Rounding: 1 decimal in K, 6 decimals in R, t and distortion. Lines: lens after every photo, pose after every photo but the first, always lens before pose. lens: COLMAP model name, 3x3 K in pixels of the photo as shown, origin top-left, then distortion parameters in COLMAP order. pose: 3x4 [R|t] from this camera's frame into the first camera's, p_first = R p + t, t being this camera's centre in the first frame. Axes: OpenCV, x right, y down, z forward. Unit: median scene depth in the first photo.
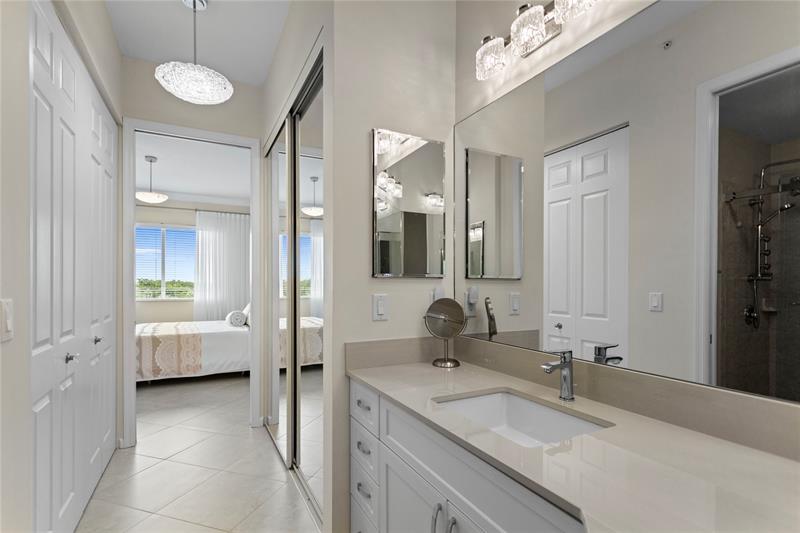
lens RADIAL K [[382.7, 0, 395.2], [0, 382.7, 269.6], [0, 0, 1]] dist [0.003607, 0.000537]
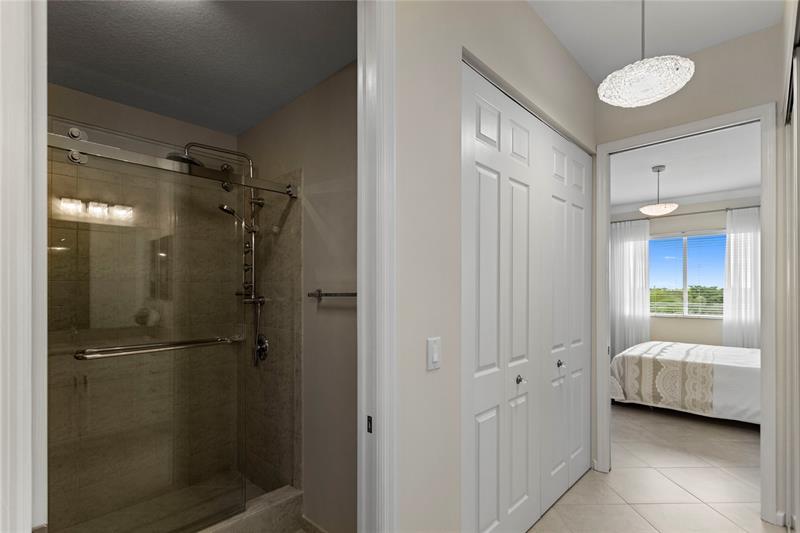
lens RADIAL K [[380.8, 0, 400.9], [0, 380.8, 280.9], [0, 0, 1]] dist [0.000253, -0.000028]
pose [[0.323207, -0.023526, -0.946036, 0.060421], [0.034695, 0.999313, -0.012998, -0.028878], [0.945692, -0.028621, 0.323801, 0.118149]]
